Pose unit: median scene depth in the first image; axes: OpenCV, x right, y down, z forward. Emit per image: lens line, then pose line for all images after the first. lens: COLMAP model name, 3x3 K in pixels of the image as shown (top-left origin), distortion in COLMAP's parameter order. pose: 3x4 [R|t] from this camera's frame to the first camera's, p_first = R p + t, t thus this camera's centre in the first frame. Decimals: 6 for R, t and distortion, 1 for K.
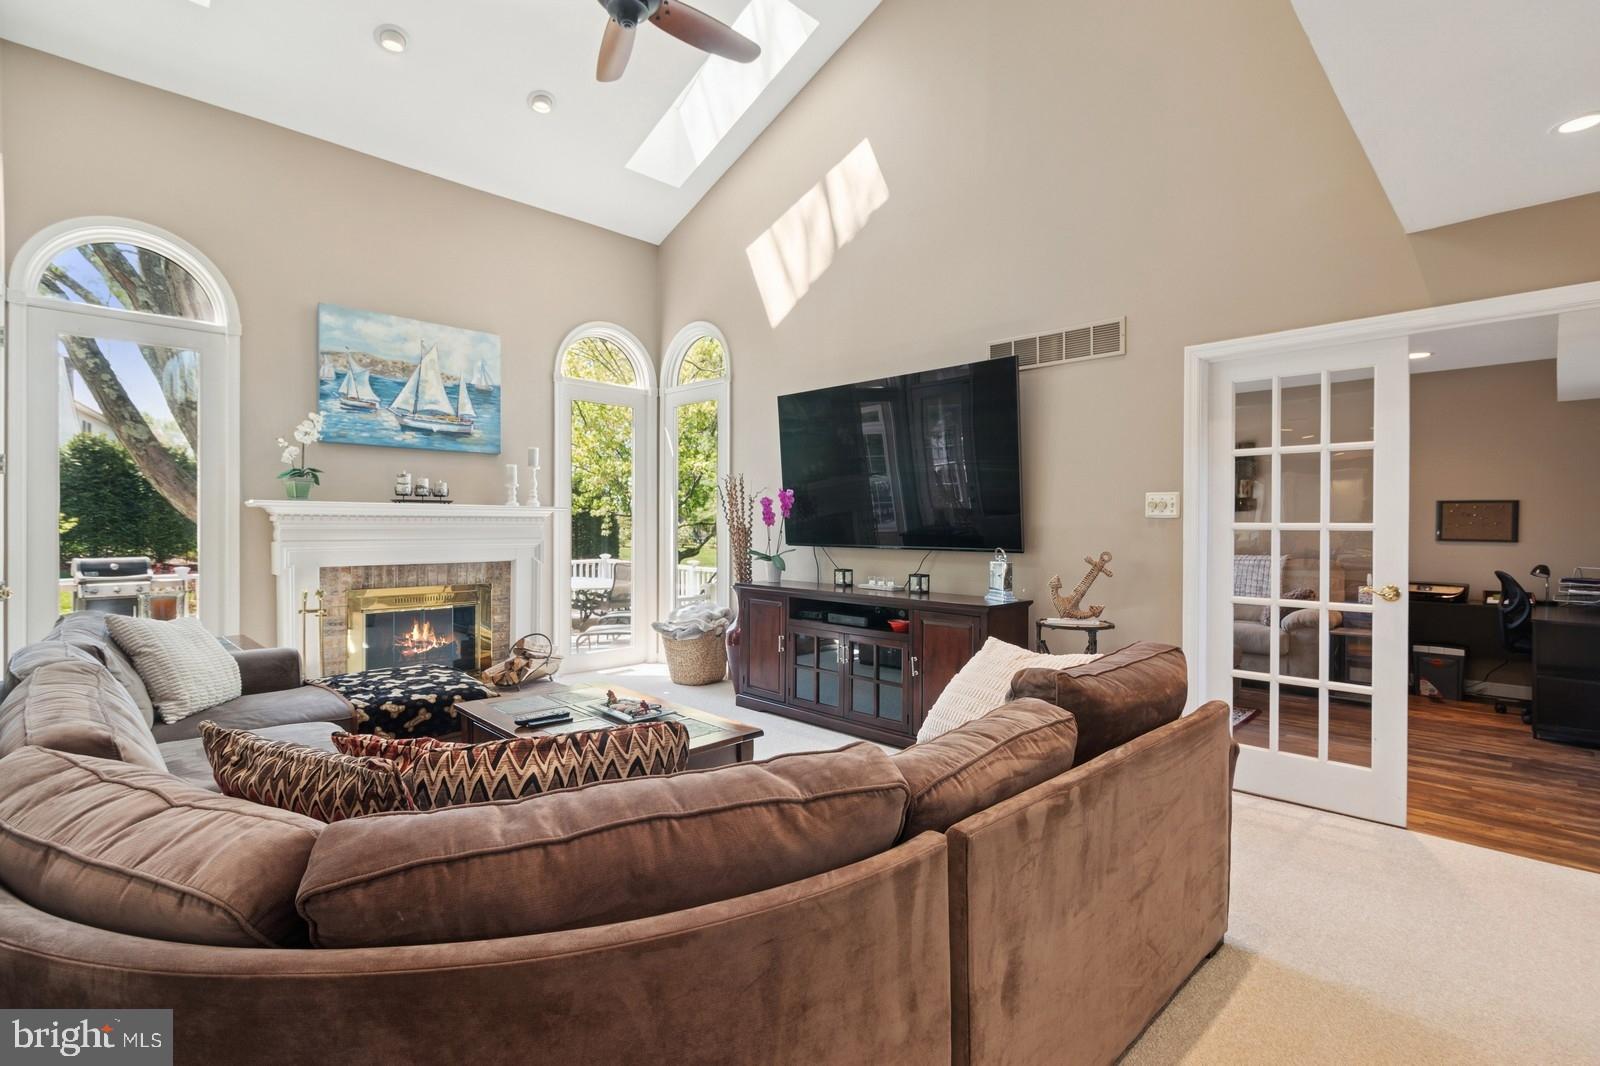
lens RADIAL K [[749.6, 0, 809.2], [0, 749.6, 529.6], [0, 0, 1]] dist [0.008641, 0.000465]
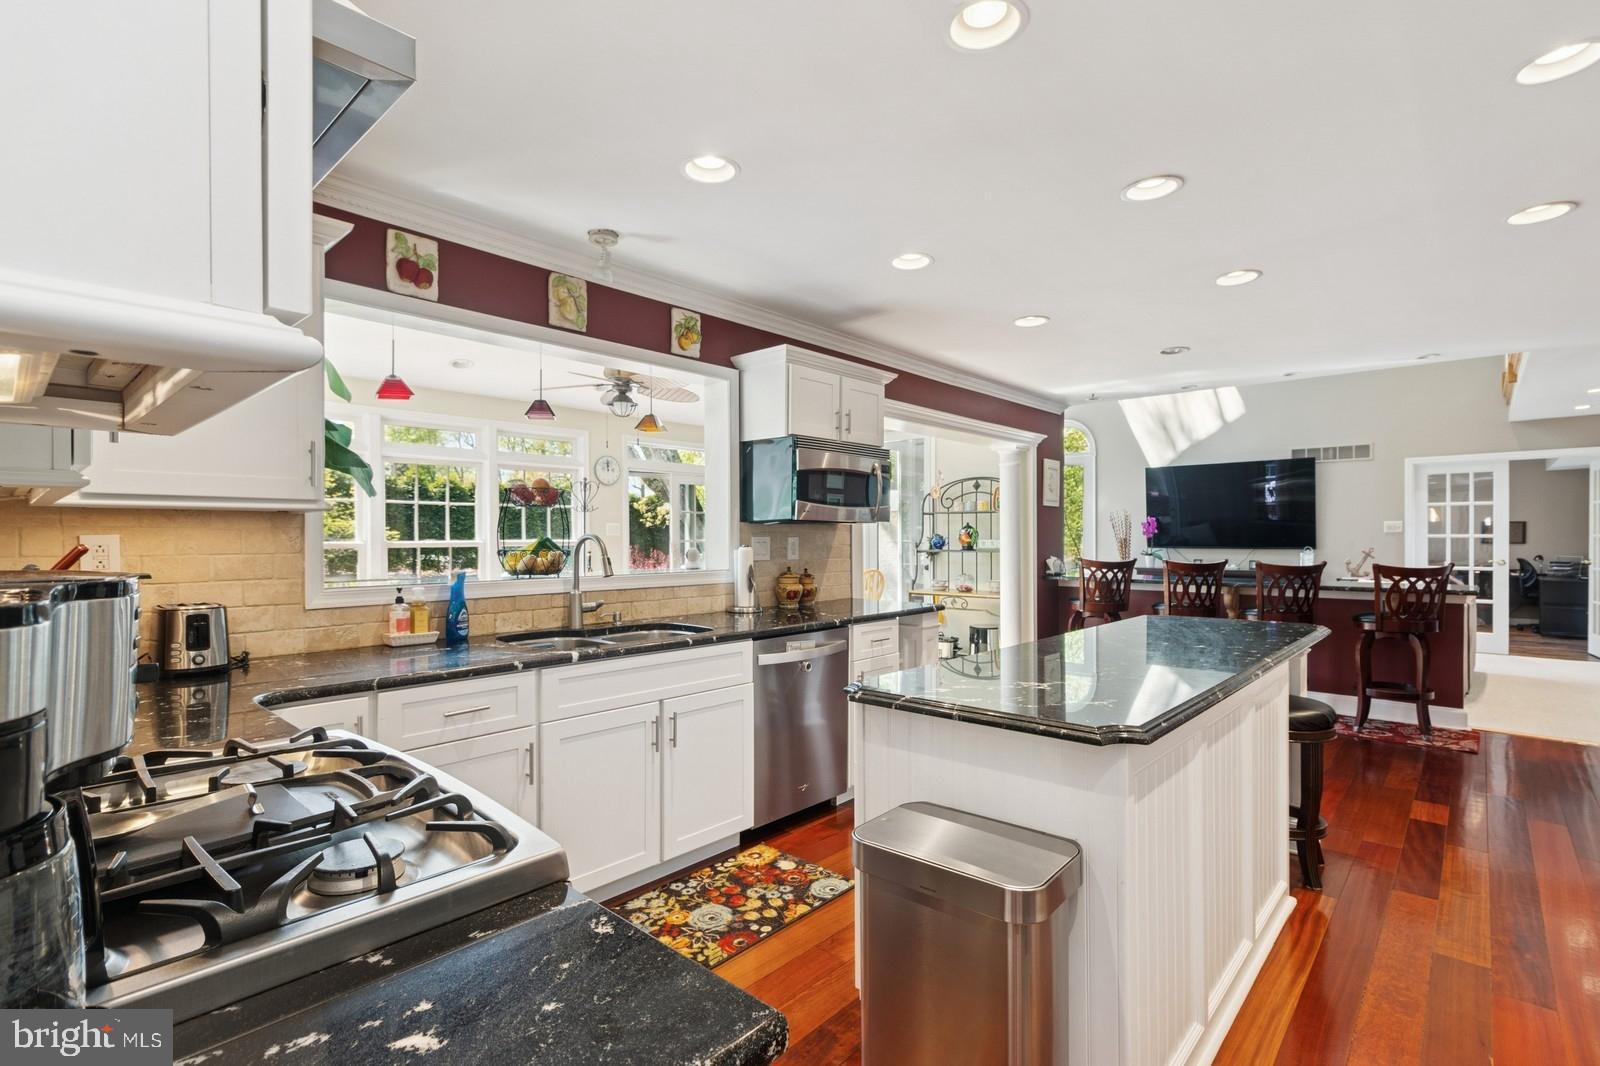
lens RADIAL K [[749.6, 0, 794.8], [0, 749.6, 541.9], [0, 0, 1]] dist [0.008641, 0.000465]
pose [[0.999169, -0.008076, 0.039960, -1.467632], [0.007953, 0.999963, 0.003228, -0.009875], [-0.039984, -0.002908, 0.999196, -1.237091]]
